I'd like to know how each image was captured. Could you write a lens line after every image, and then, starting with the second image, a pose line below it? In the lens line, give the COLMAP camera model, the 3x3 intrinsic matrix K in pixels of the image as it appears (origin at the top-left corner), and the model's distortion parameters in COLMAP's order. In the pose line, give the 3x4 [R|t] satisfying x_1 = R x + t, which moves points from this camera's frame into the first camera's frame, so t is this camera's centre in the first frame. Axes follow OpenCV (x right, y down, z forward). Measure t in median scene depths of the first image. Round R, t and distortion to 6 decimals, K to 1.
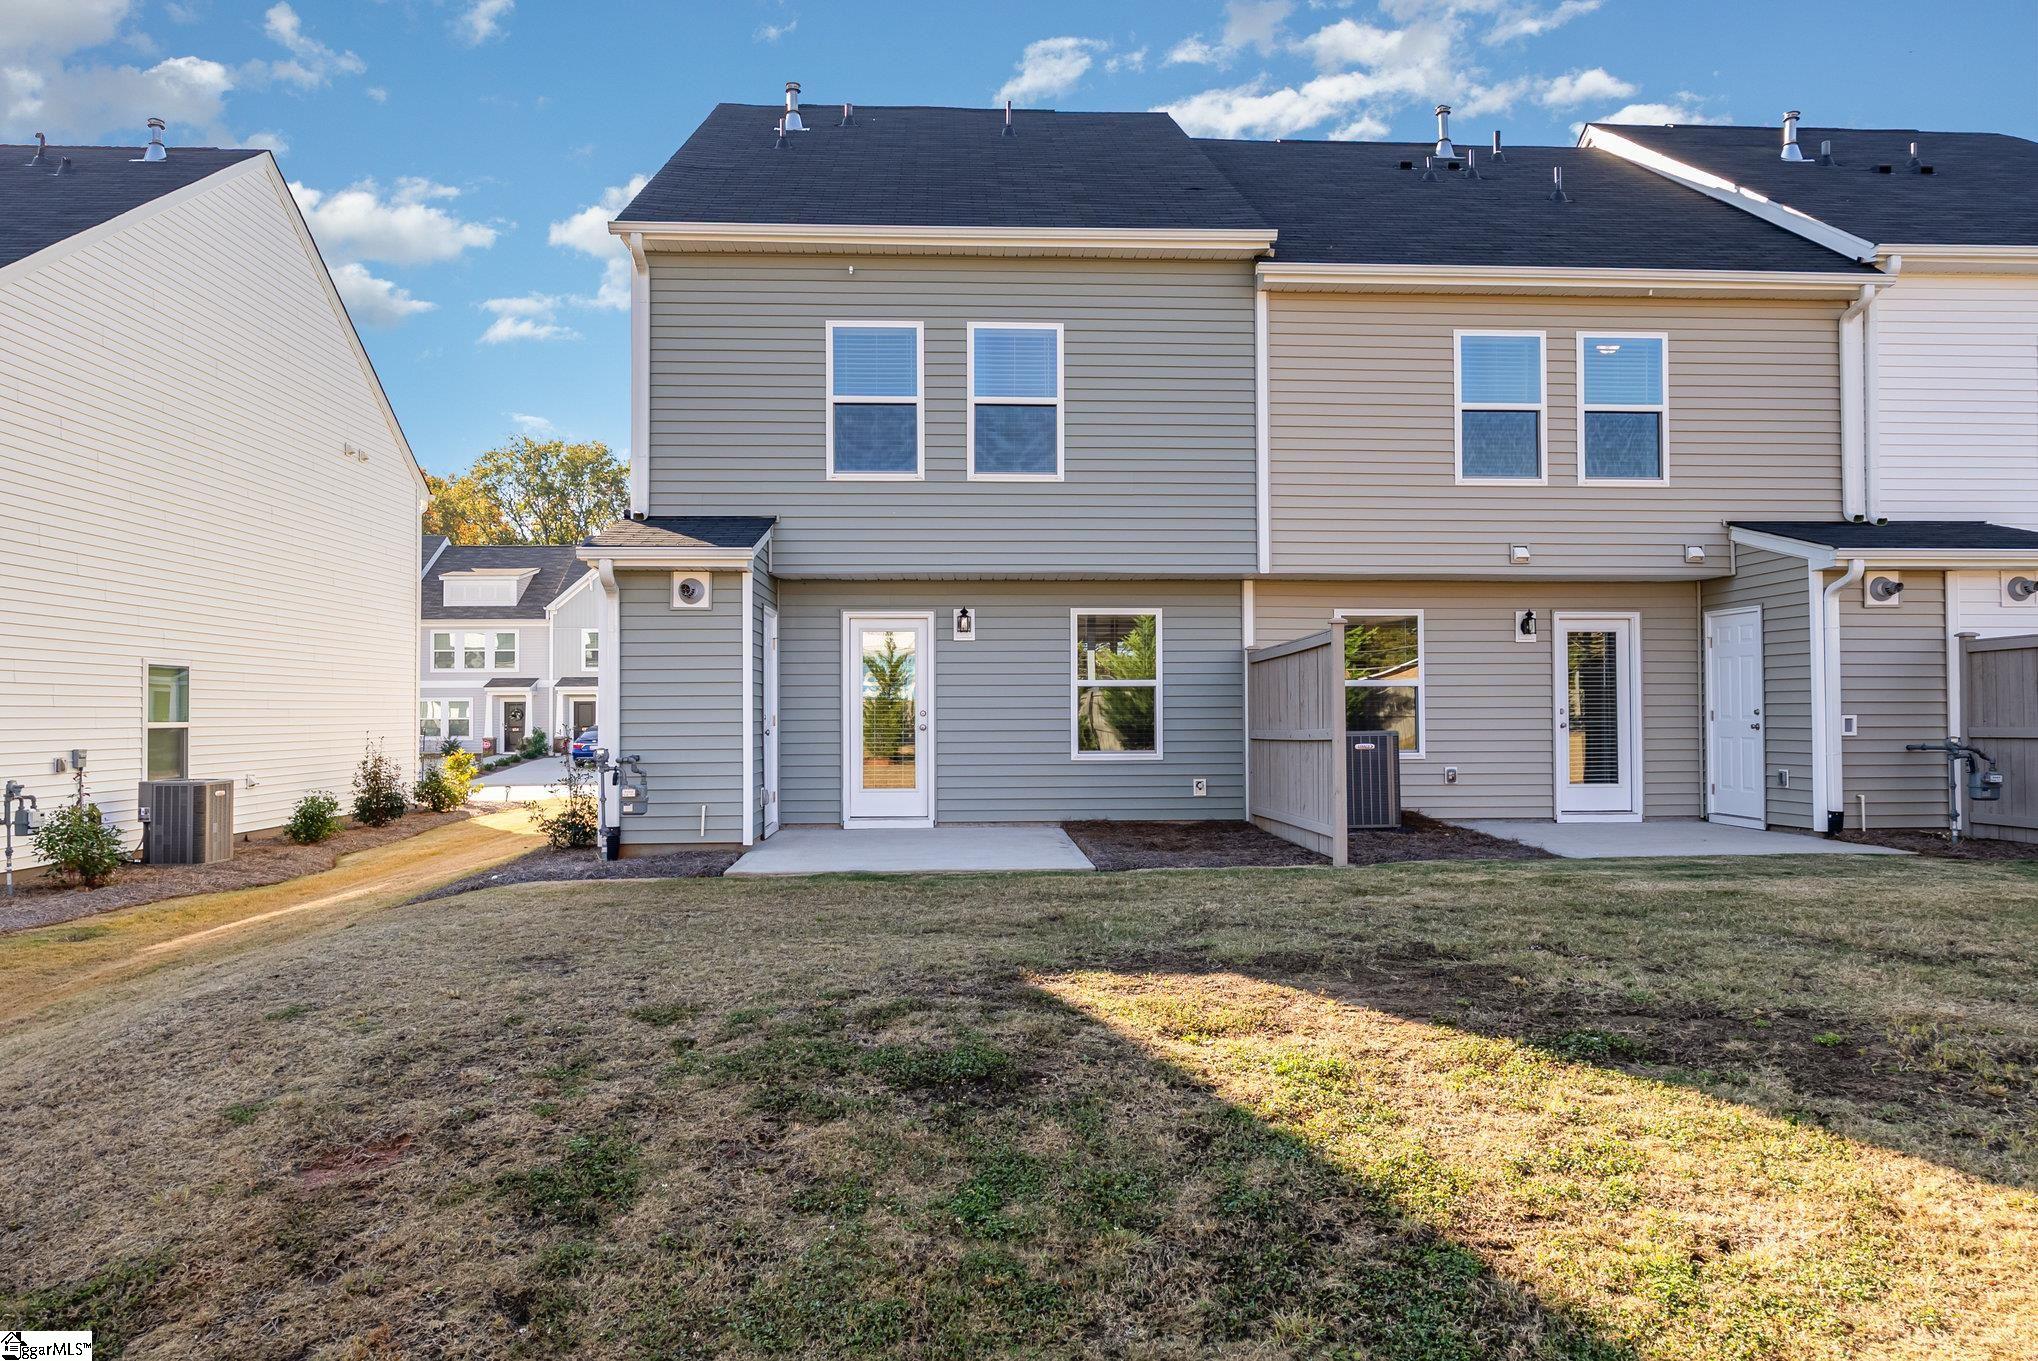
lens RADIAL K [[1336.0, 0, 997.5], [0, 1336.0, 683.0], [0, 0, 1]] dist [0.000367, 0.004180]
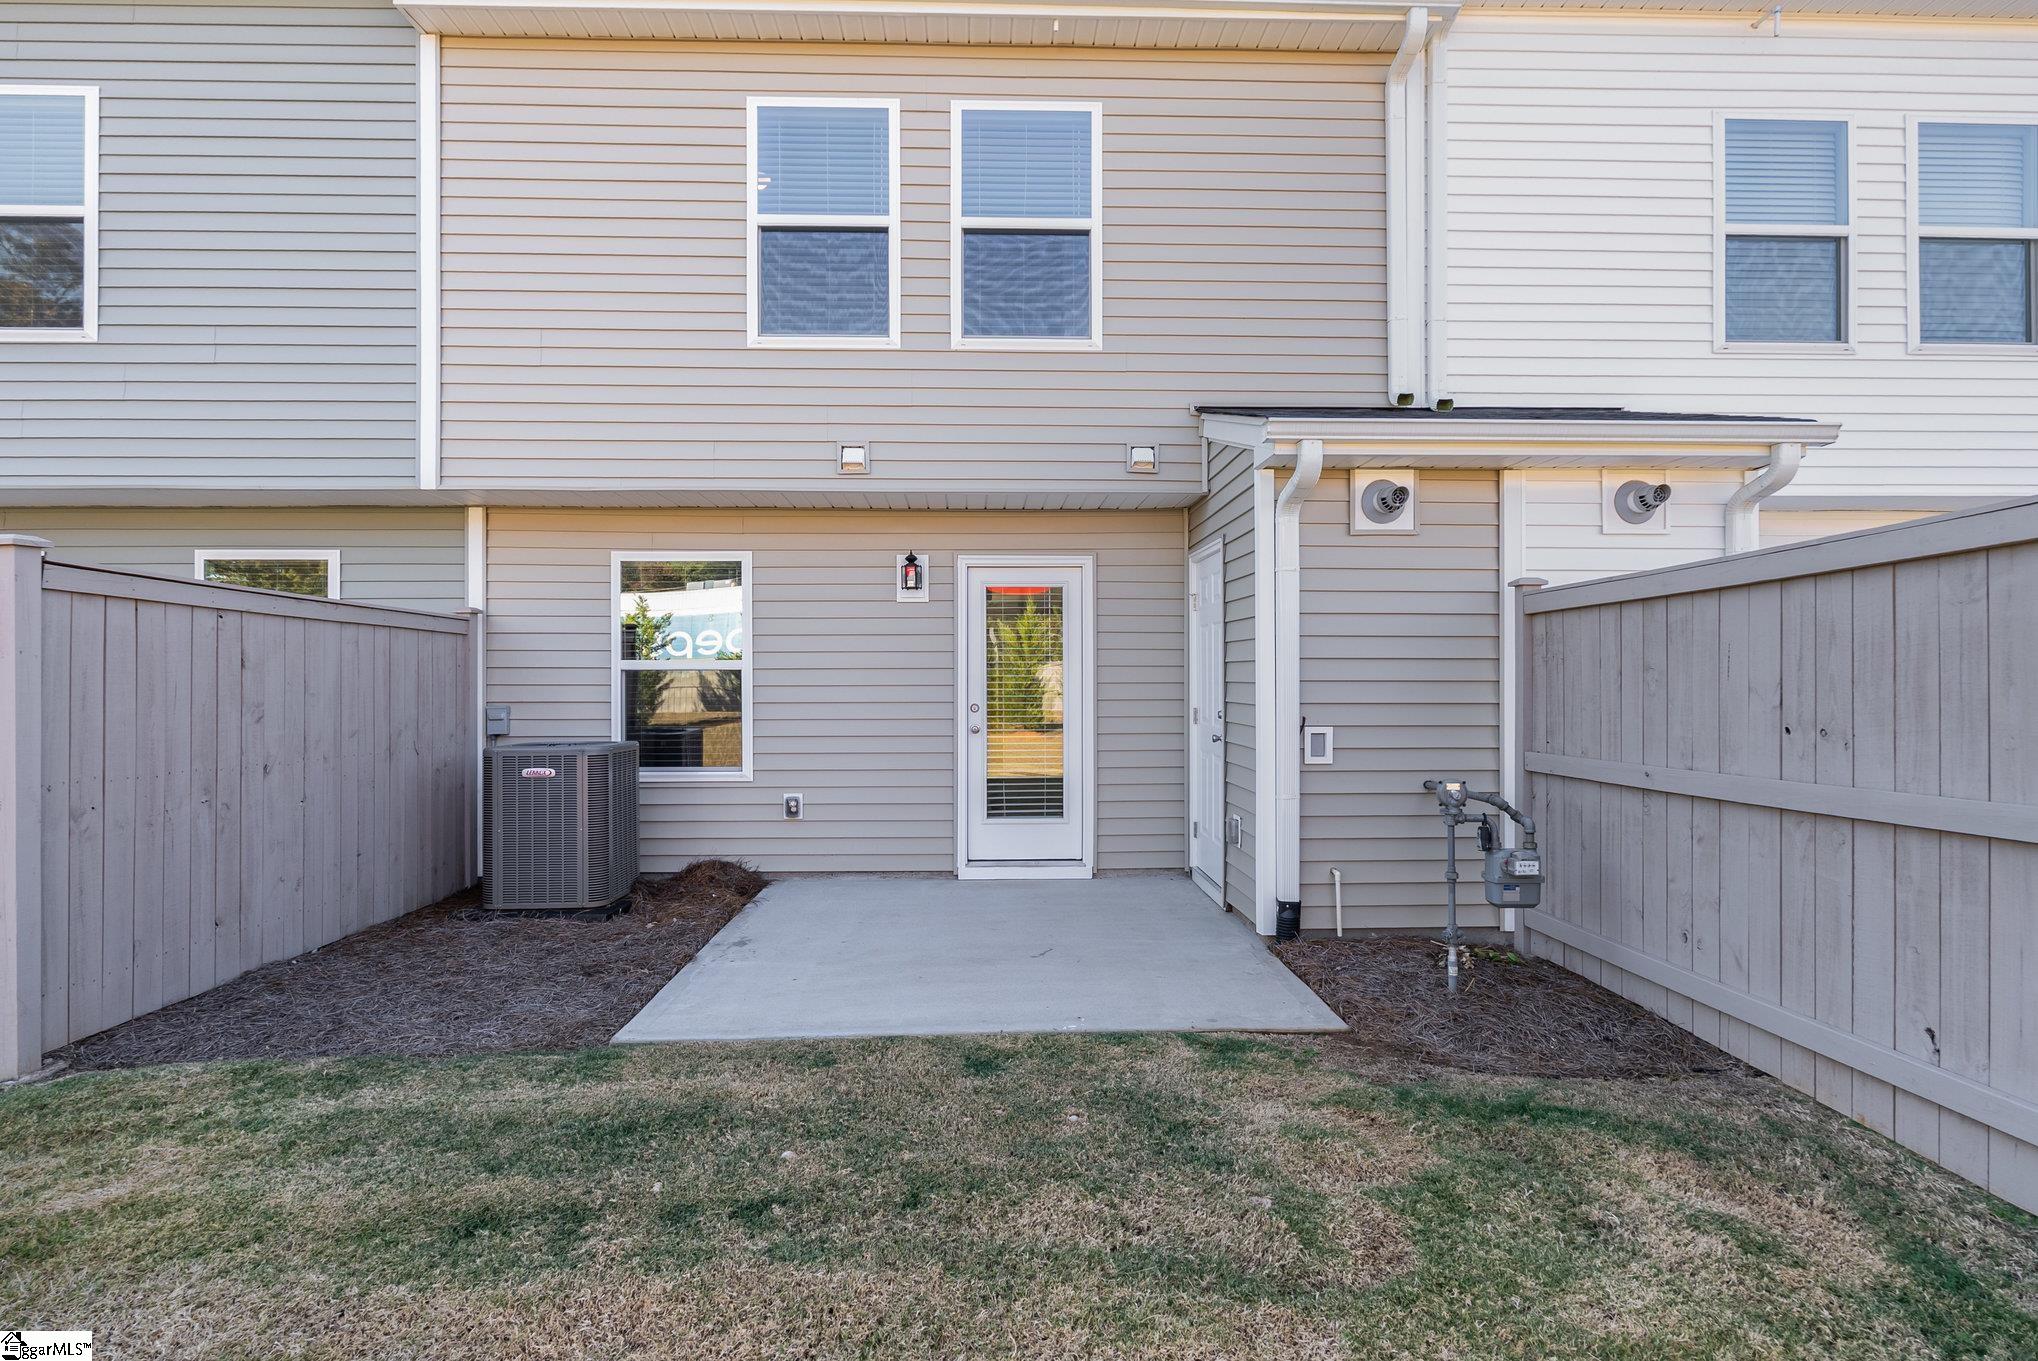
lens RADIAL K [[1015.3, 0, 1030.6], [0, 1015.3, 669.1], [0, 0, 1]] dist [-0.007736, 0.002308]
pose [[0.999442, 0.001645, -0.033373, 0.377271], [-0.001027, 0.999828, 0.018532, -0.005658], [0.033397, -0.018488, 0.999271, 0.407482]]
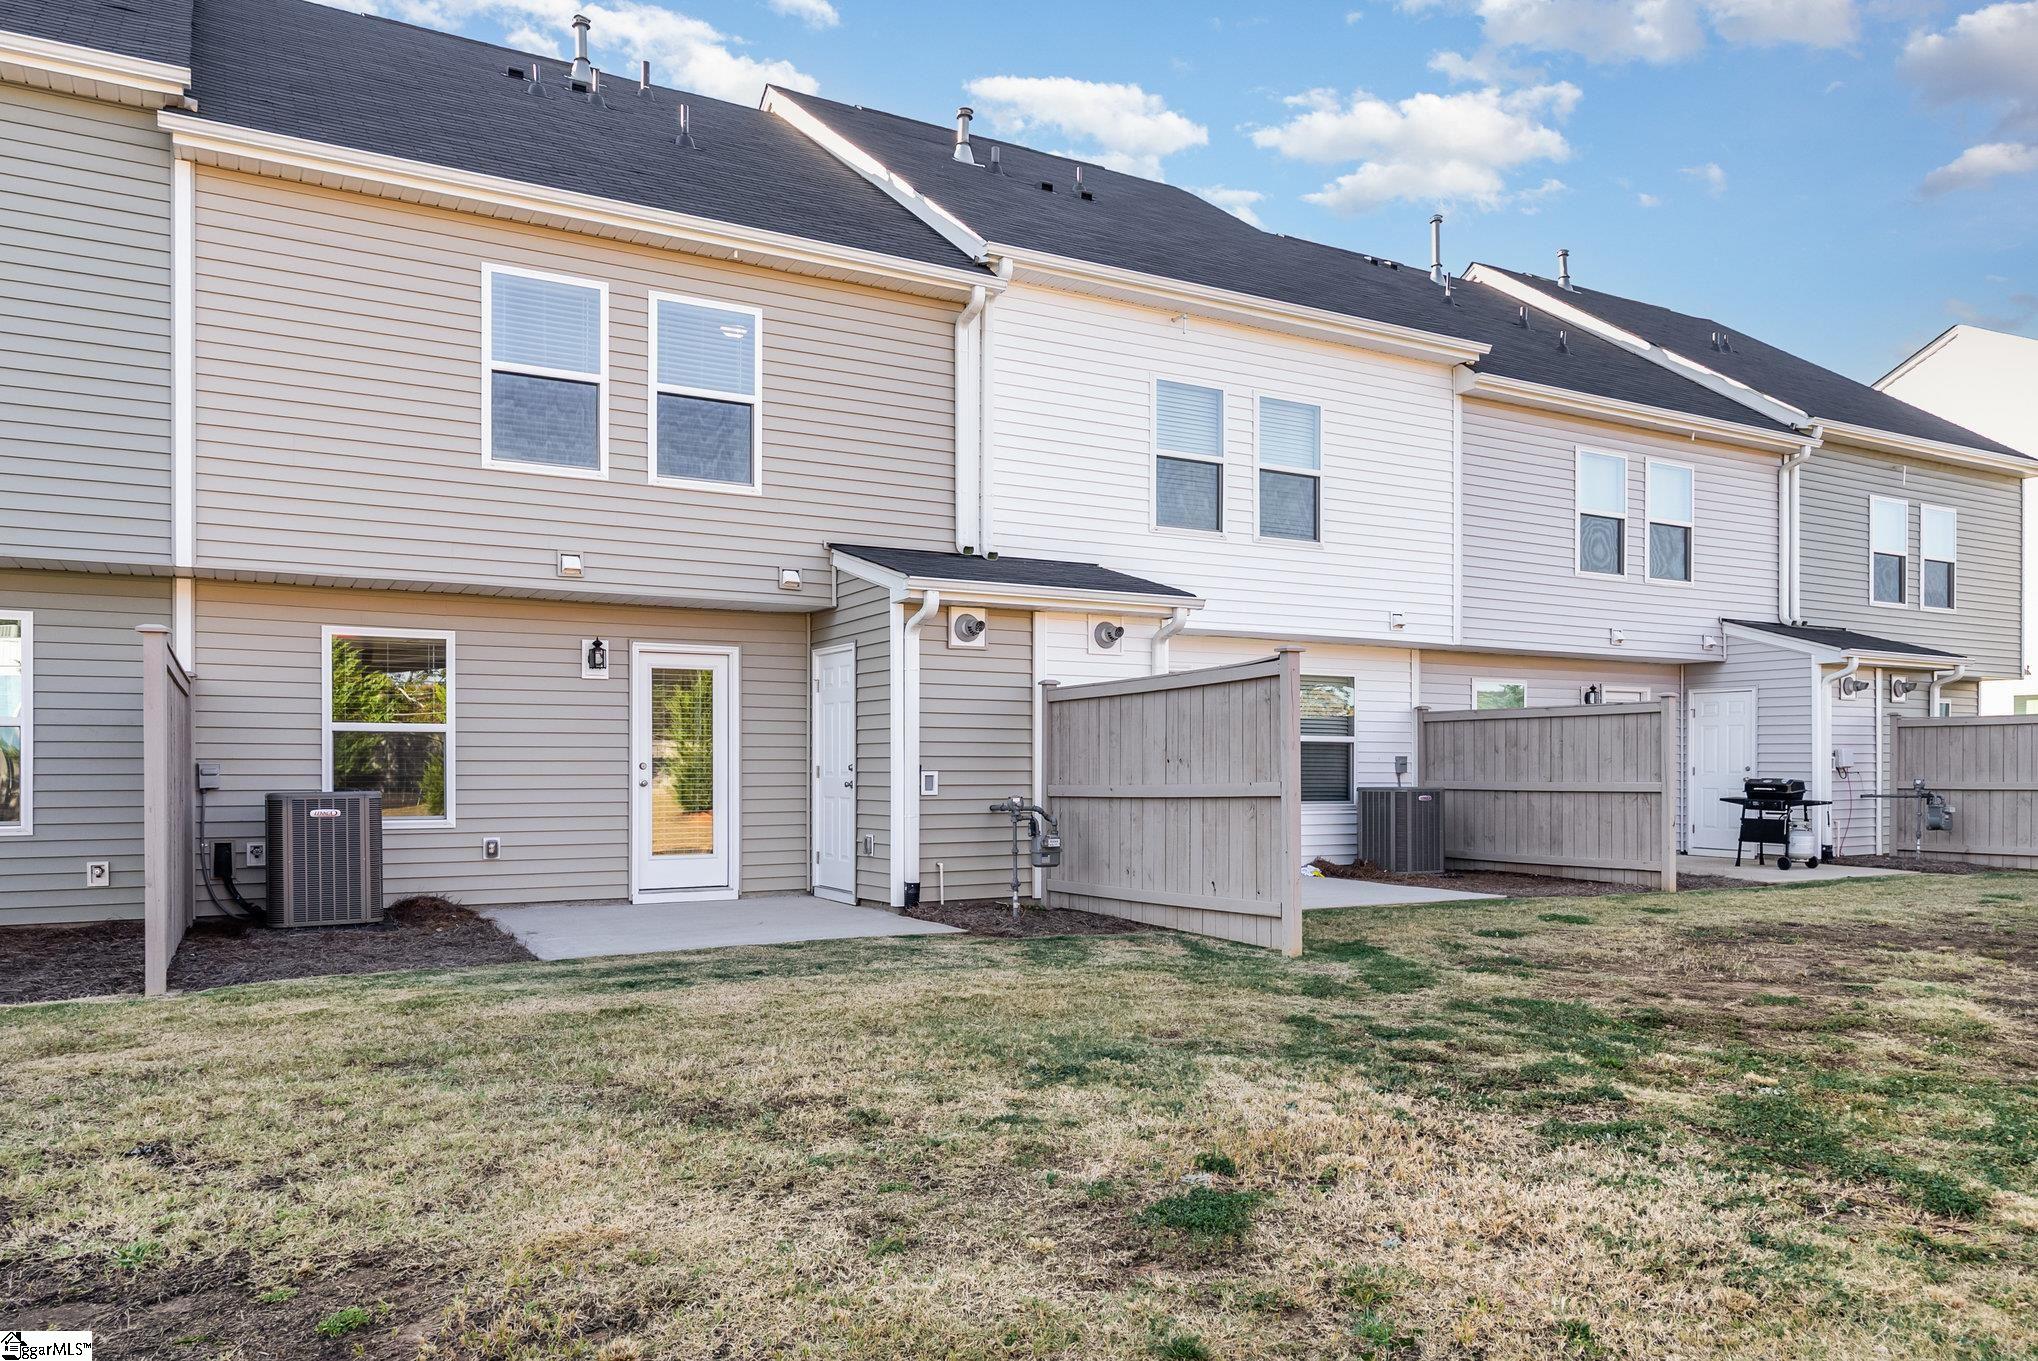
lens RADIAL K [[1419.4, 0, 1026.4], [0, 1419.4, 766.5], [0, 0, 1]] dist [0.002152, 0.010151]
pose [[0.898372, 0.004072, 0.439216, 0.205093], [-0.013023, 0.999764, 0.017369, 0.002874], [-0.439042, -0.021324, 0.898214, 0.103054]]
